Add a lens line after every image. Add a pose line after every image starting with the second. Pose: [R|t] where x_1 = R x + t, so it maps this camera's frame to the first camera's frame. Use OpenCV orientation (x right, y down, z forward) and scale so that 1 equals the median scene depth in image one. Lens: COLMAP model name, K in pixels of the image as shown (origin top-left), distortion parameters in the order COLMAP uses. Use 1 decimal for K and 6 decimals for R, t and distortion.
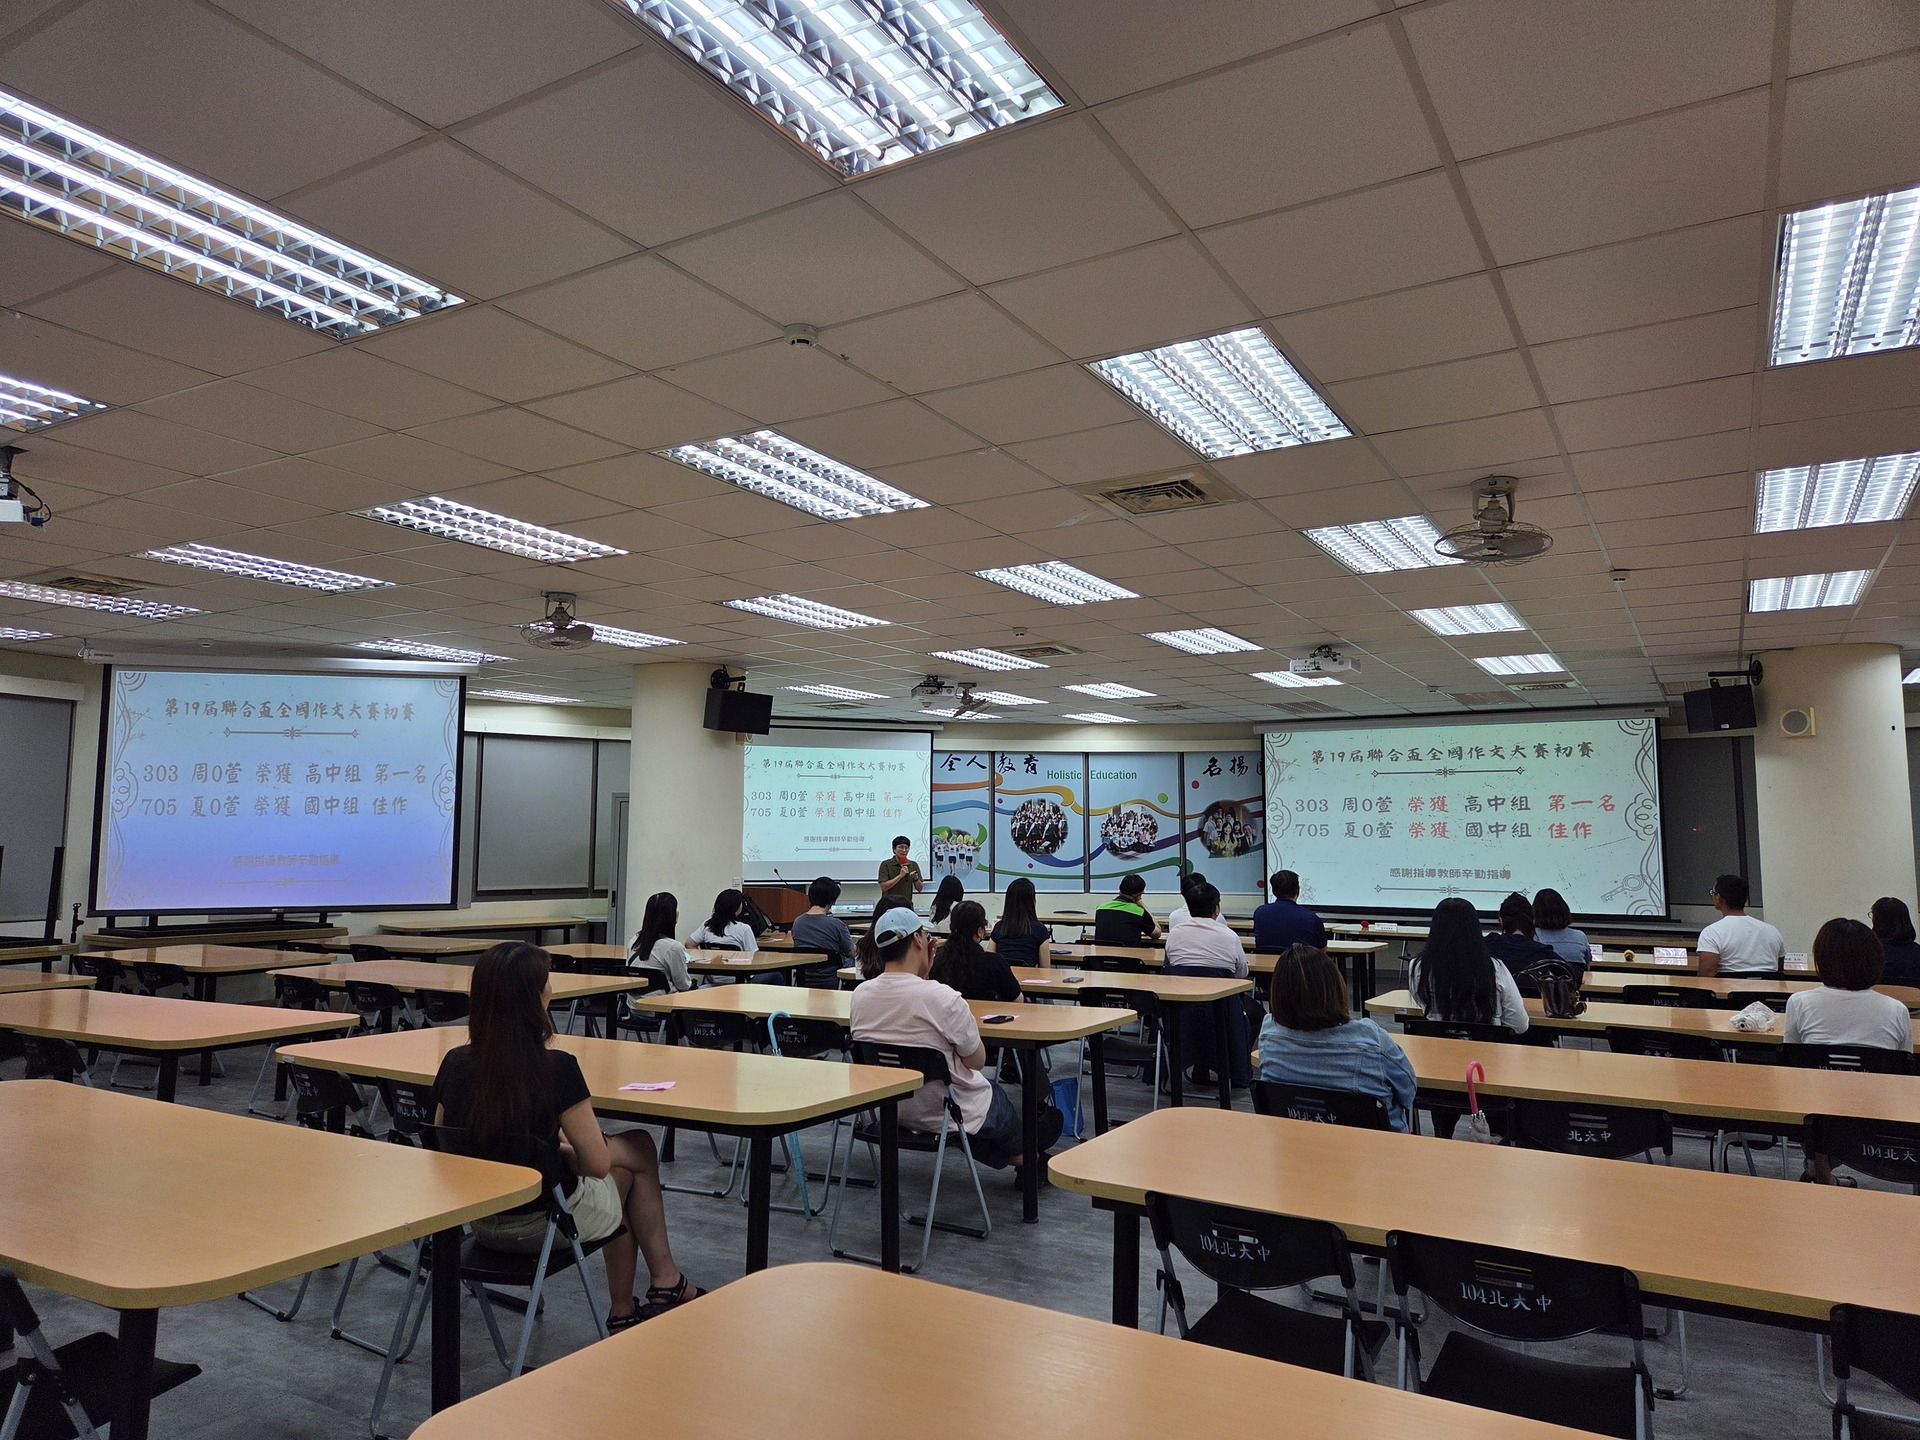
lens RADIAL K [[1277.1, 0, 960.0], [0, 1277.1, 720.0], [0, 0, 1]] dist [0.084112, -0.080523]
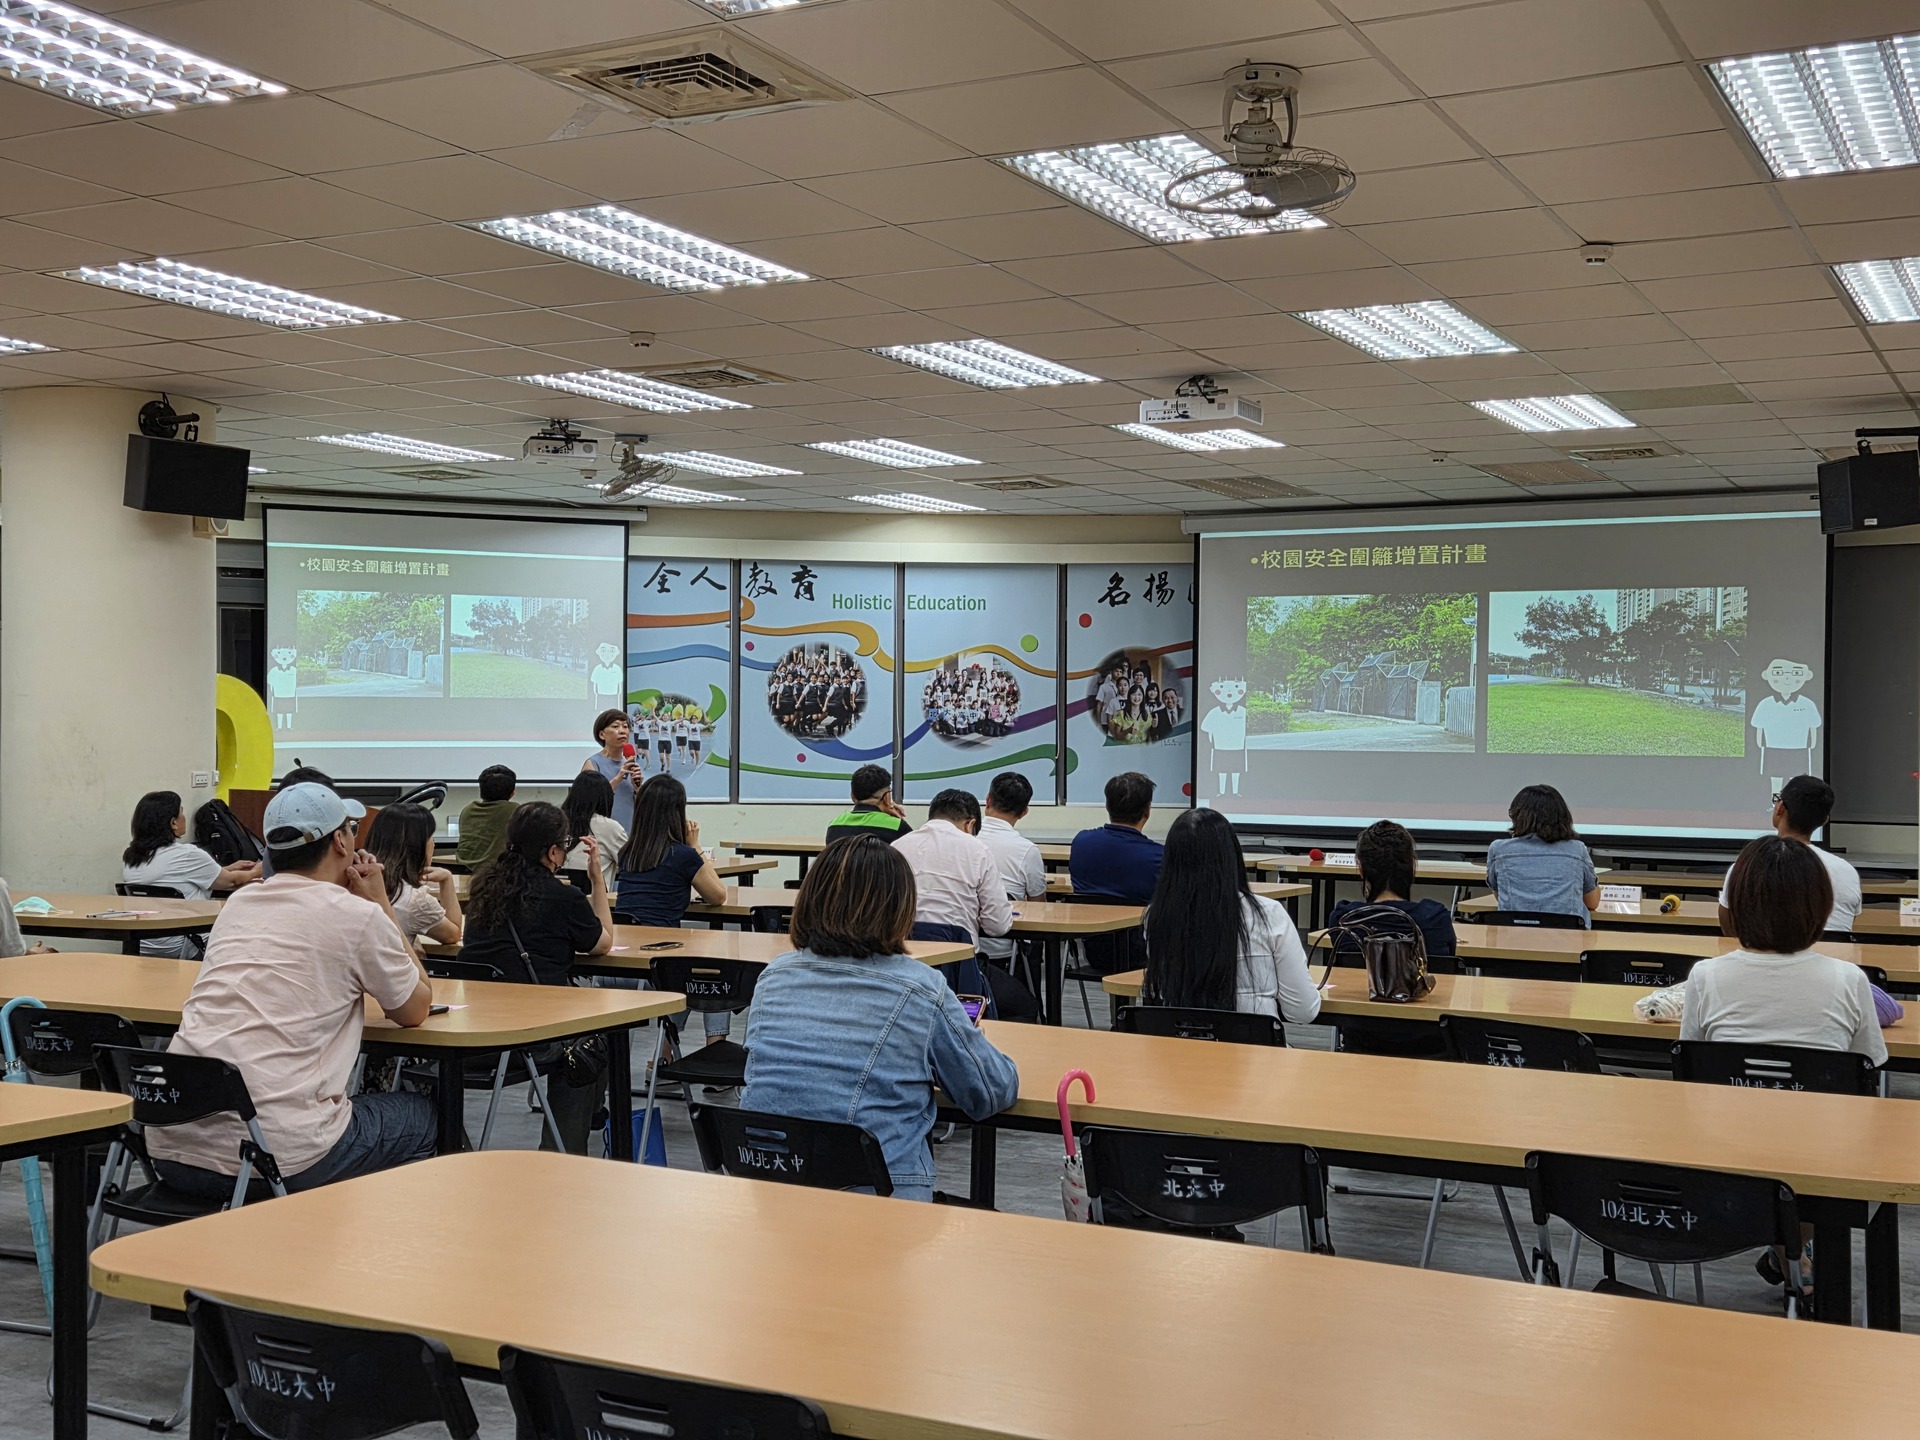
lens RADIAL K [[2193.2, 0, 967.4], [0, 2193.2, 753.2], [0, 0, 1]] dist [0.126378, -0.238238]
pose [[0.998706, 0.005907, 0.050517, 0.097654], [-0.011361, 0.994045, 0.108377, 0.003285], [-0.049576, -0.108811, 0.992825, 0.004574]]
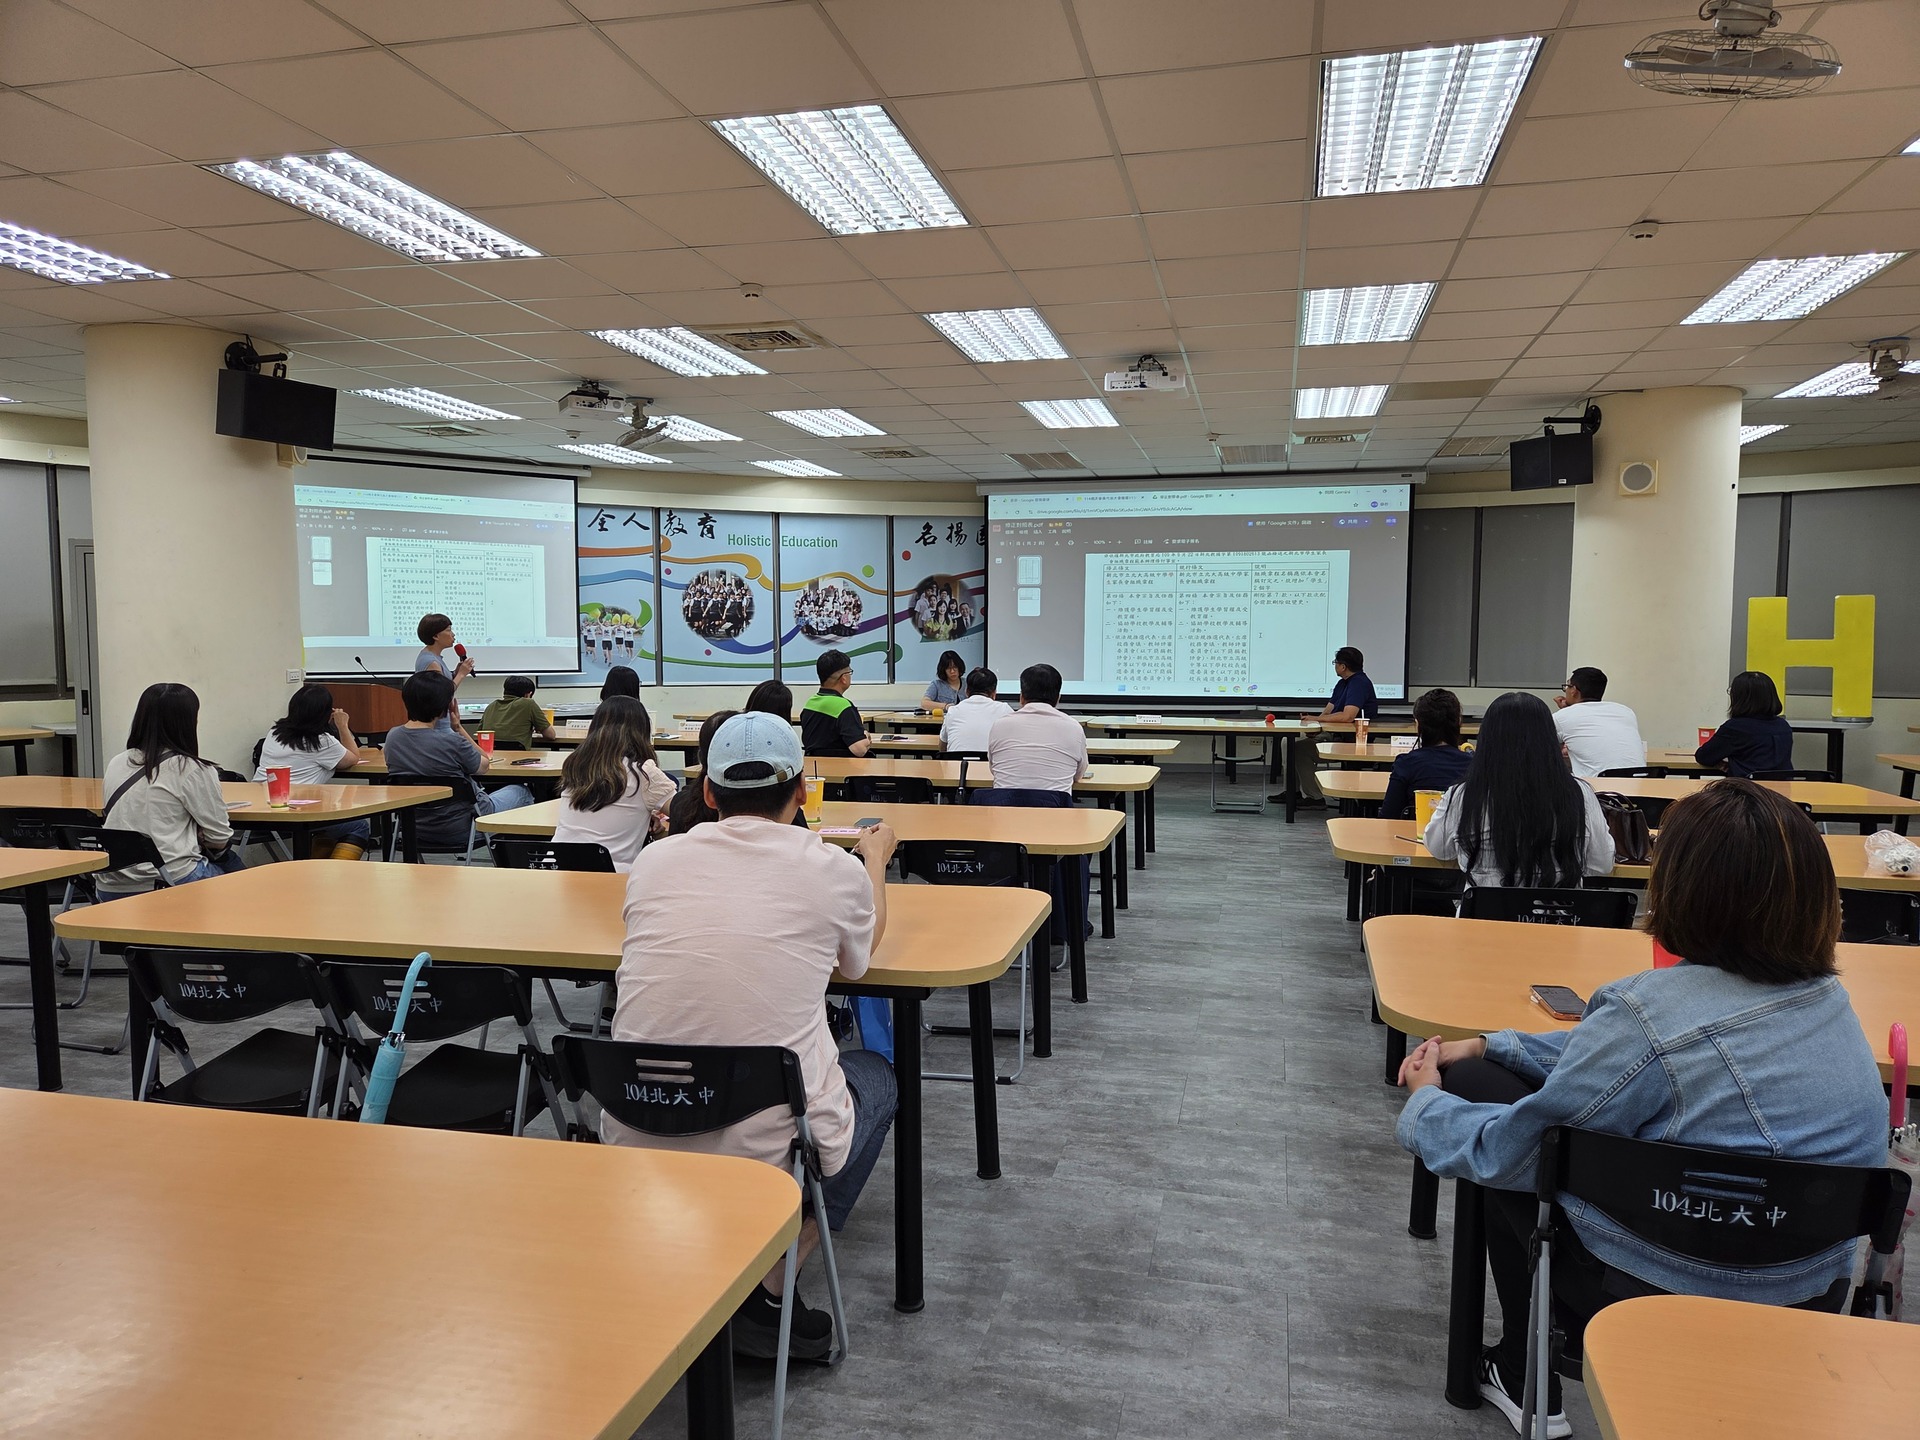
lens RADIAL K [[1276.4, 0, 972.6], [0, 1276.4, 726.1], [0, 0, 1]] dist [0.083935, -0.075040]
pose [[0.955687, -0.021768, 0.293580, -0.029403], [-0.028160, 0.985930, 0.164770, 0.025906], [-0.293036, -0.165736, 0.941627, 0.215357]]
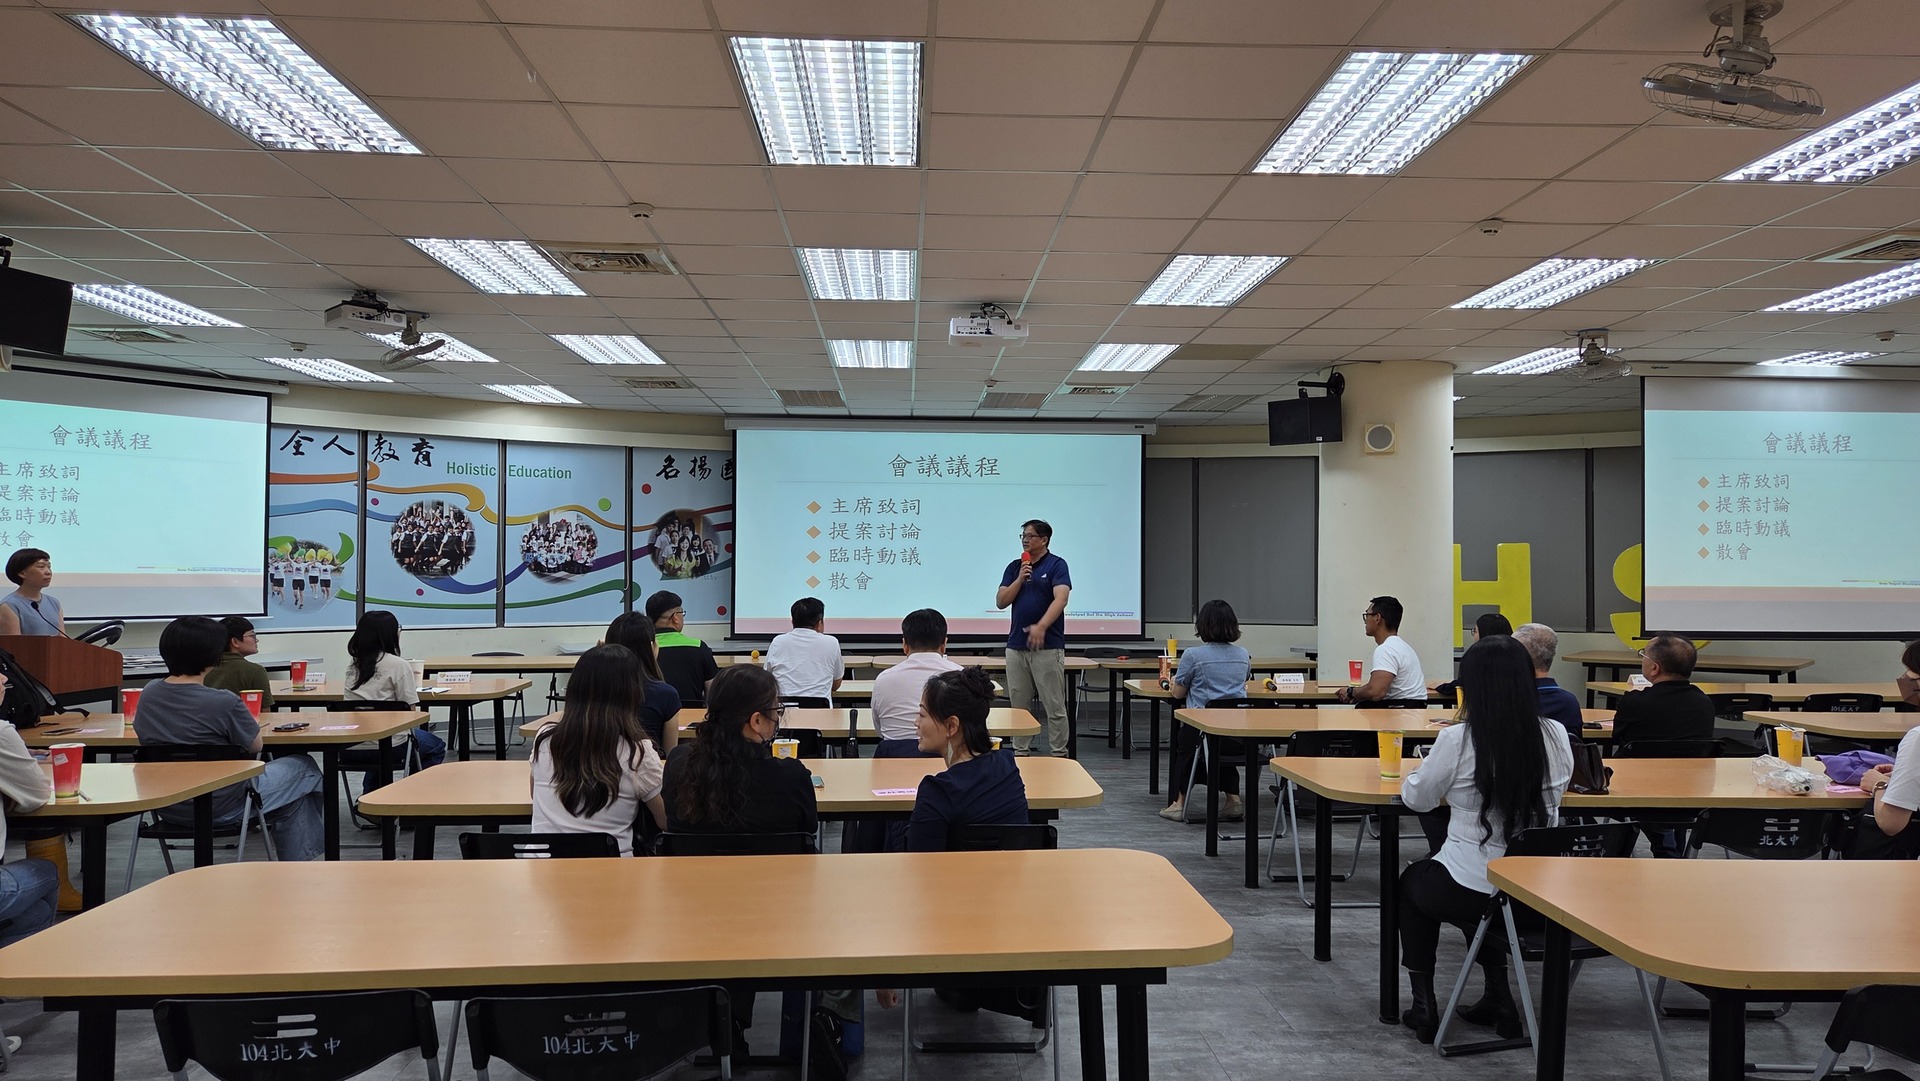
lens RADIAL K [[1276.5, 0, 967.8], [0, 1276.5, 551.0], [0, 0, 1]] dist [0.086858, -0.079088]
pose [[0.834782, 0.009624, 0.550497, -0.109235], [-0.056389, 0.996084, 0.068094, 0.028276], [-0.547686, -0.087885, 0.832055, 0.268734]]
